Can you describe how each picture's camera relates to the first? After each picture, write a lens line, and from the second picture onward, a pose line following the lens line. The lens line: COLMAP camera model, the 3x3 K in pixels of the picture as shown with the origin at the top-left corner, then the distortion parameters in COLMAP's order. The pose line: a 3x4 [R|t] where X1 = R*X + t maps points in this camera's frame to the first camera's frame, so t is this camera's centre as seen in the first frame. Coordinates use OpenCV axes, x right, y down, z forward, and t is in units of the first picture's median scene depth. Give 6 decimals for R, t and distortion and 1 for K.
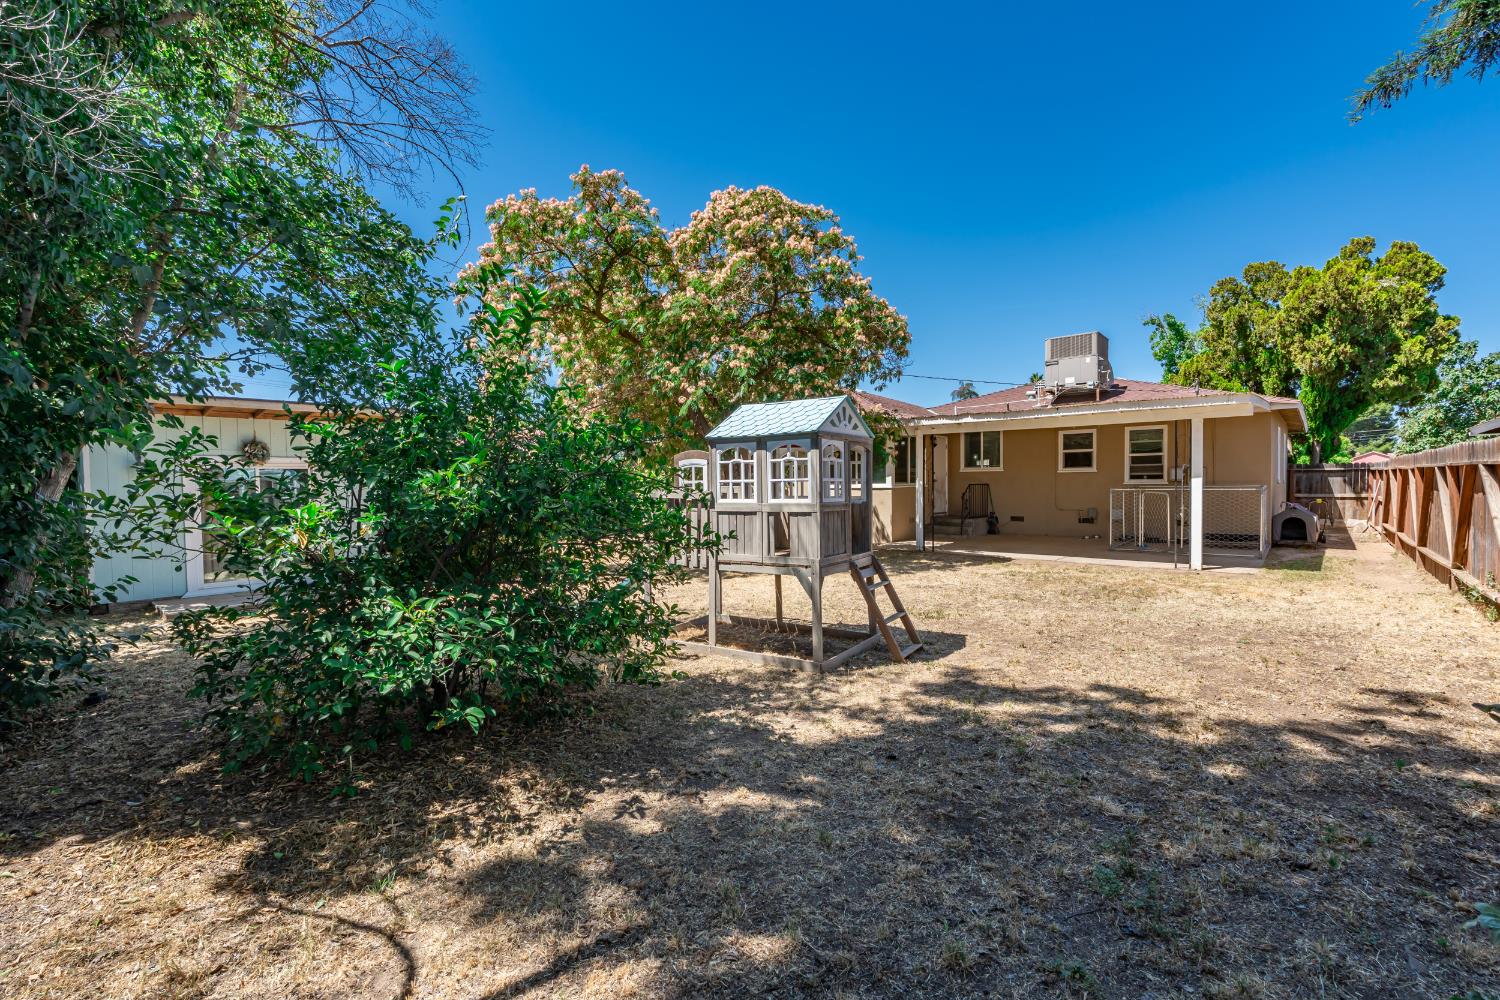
lens RADIAL K [[687.2, 0, 745.5], [0, 687.2, 501.3], [0, 0, 1]] dist [-0.001348, 0.000808]
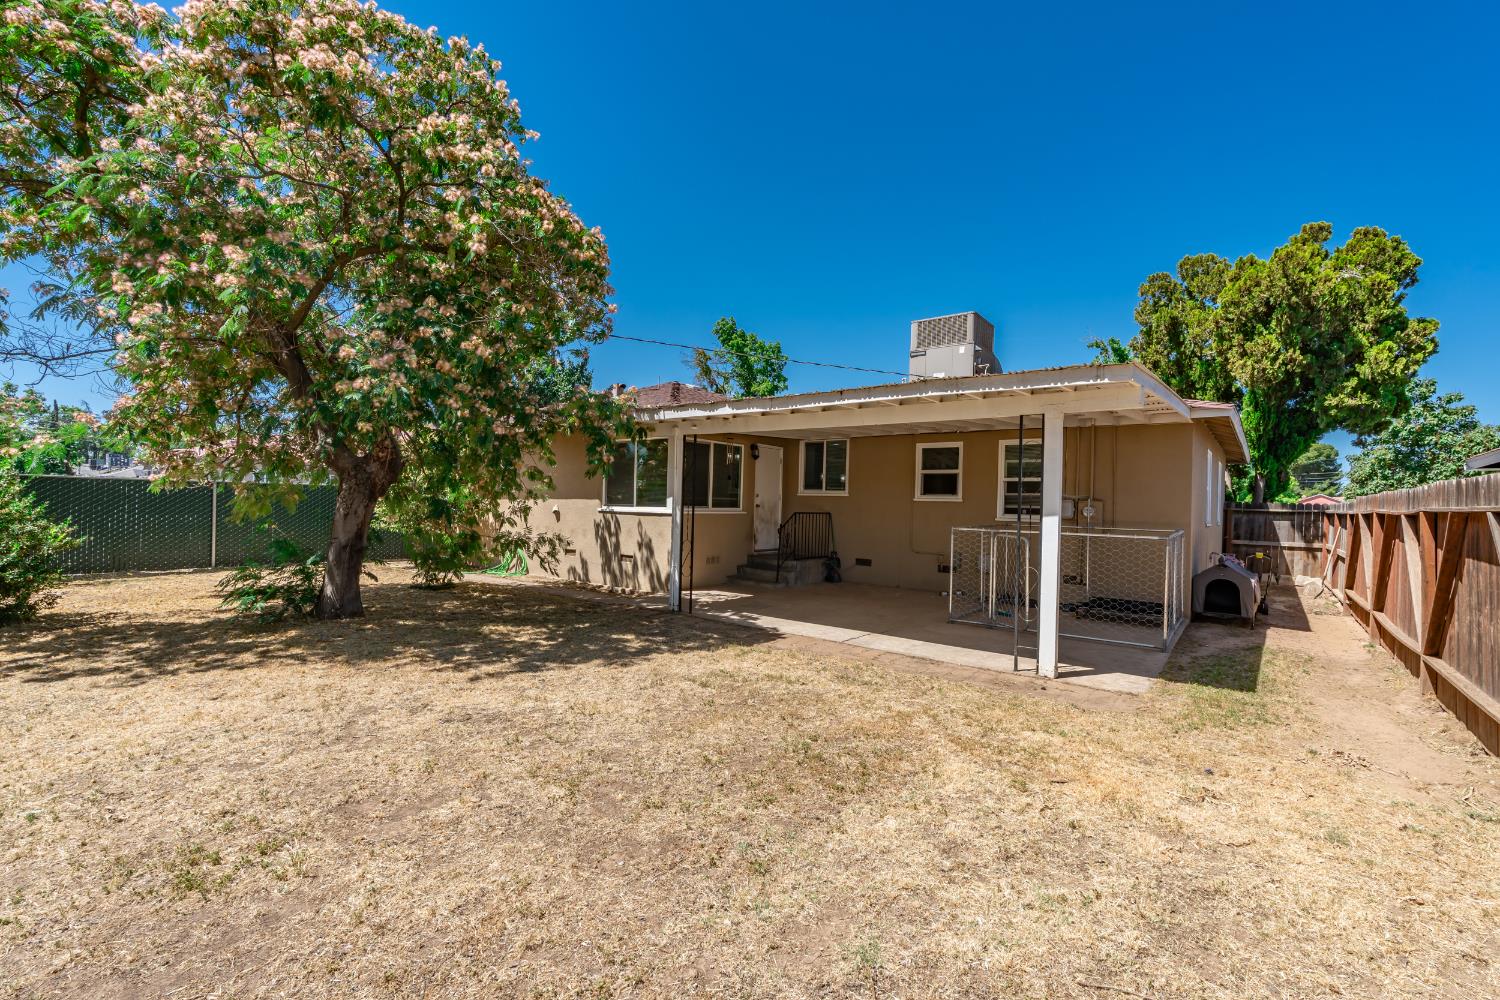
lens RADIAL K [[687.2, 0, 753.9], [0, 687.2, 499.3], [0, 0, 1]] dist [-0.001348, 0.000808]
pose [[0.997843, 0.037731, 0.053712, 0.230211], [-0.035919, 0.998766, -0.034307, -0.011738], [-0.054940, 0.032304, 0.997967, 0.268316]]
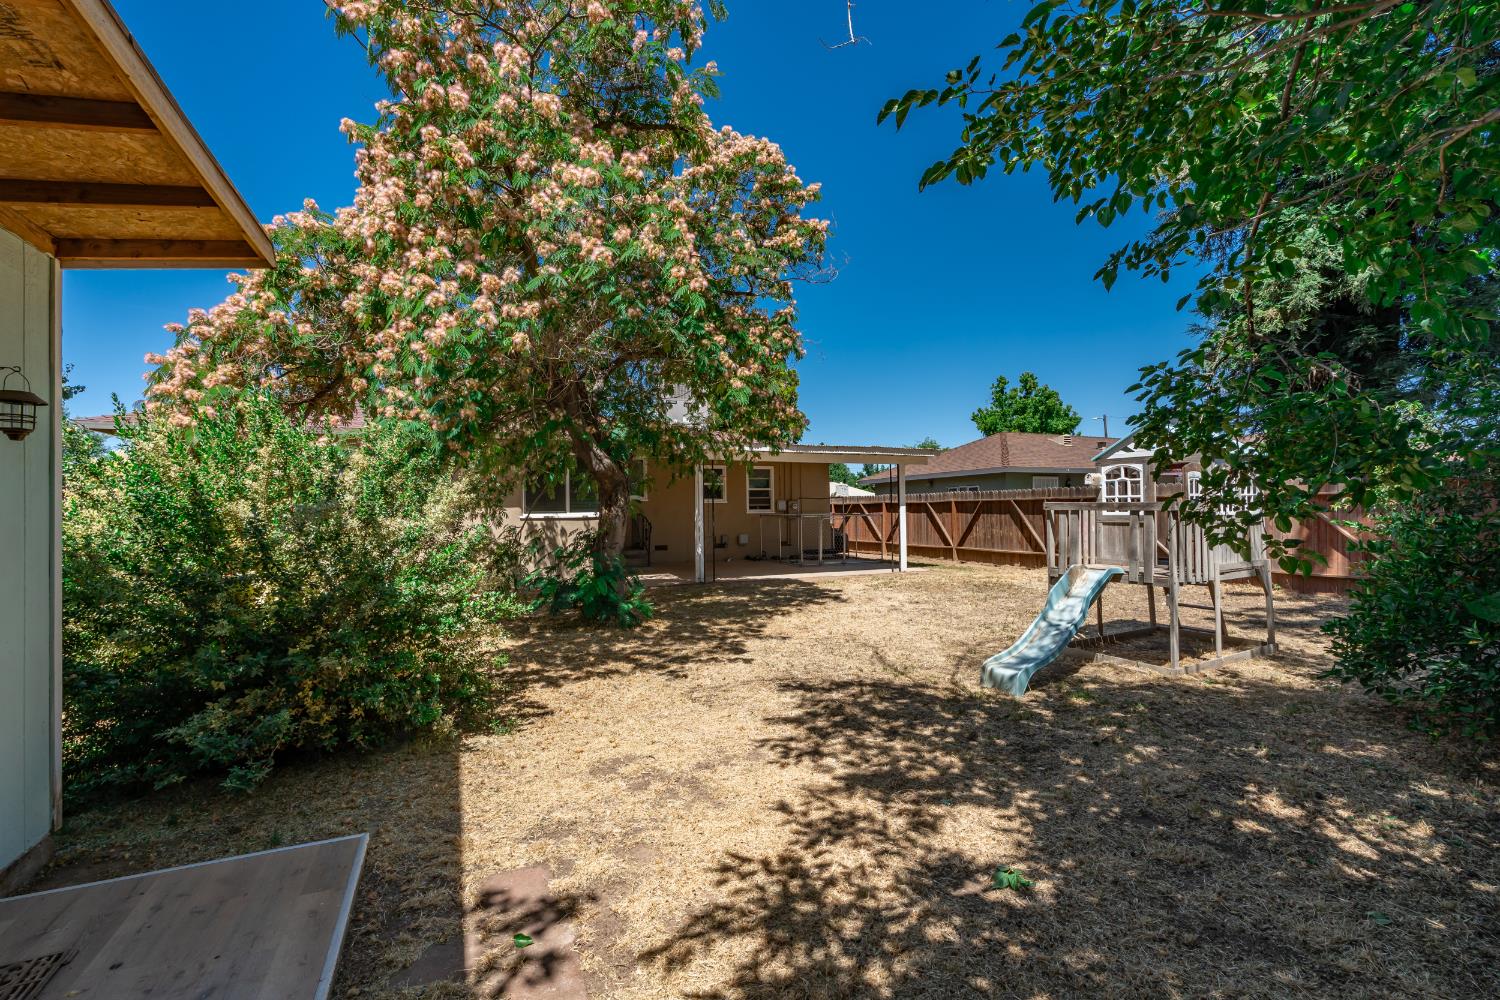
lens RADIAL K [[687.2, 0, 750.4], [0, 687.2, 502.4], [0, 0, 1]] dist [-0.001348, 0.000808]
pose [[0.410320, 0.019864, 0.911725, -0.468164], [0.031620, 0.998852, -0.035992, -0.000982], [-0.911393, 0.043597, 0.409221, 0.441693]]
